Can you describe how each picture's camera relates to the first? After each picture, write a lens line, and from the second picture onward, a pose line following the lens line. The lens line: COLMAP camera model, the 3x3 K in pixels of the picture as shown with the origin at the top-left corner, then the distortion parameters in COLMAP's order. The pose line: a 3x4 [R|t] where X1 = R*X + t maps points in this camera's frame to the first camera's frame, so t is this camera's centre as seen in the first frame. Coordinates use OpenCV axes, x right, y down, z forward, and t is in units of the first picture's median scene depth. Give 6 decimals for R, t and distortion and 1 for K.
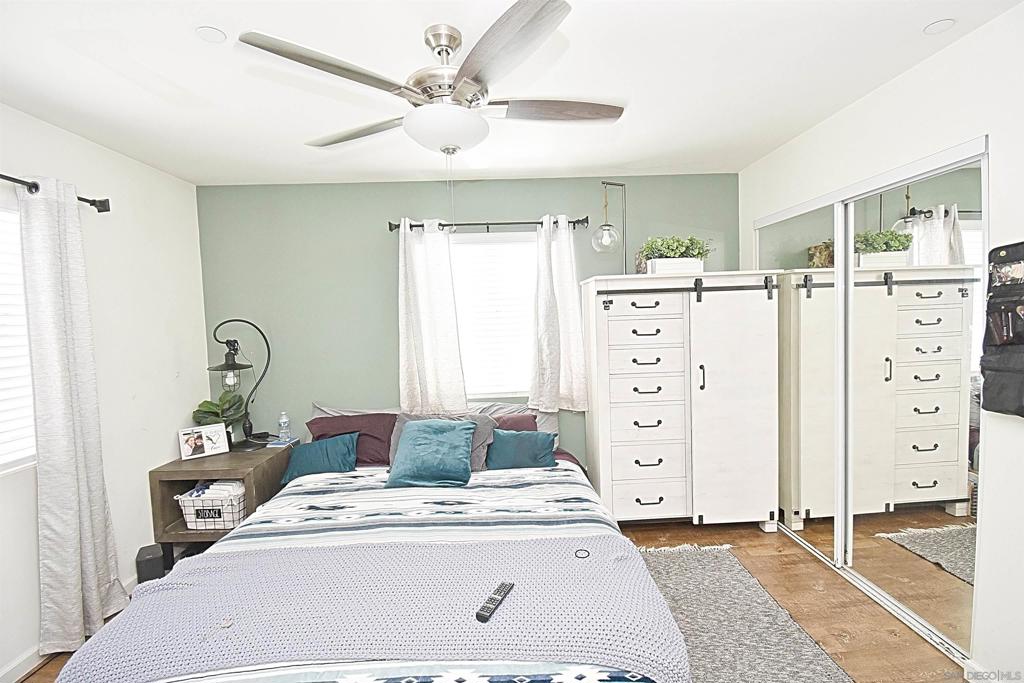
lens RADIAL K [[449.6, 0, 514.6], [0, 449.6, 338.3], [0, 0, 1]] dist [0.015215, -0.021694]
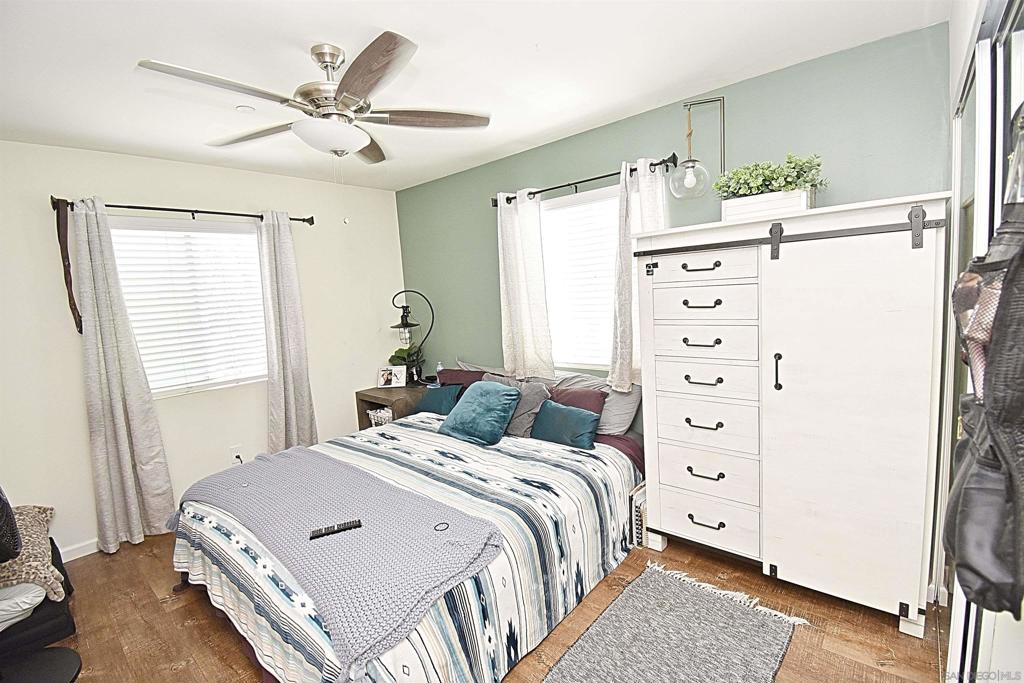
lens RADIAL K [[449.6, 0, 514.6], [0, 449.6, 338.3], [0, 0, 1]] dist [0.015215, -0.021694]
pose [[0.736451, 0.062318, -0.673615, 0.578316], [0.003262, 0.995409, 0.095654, -0.029162], [0.676483, -0.072642, 0.732867, 0.241463]]
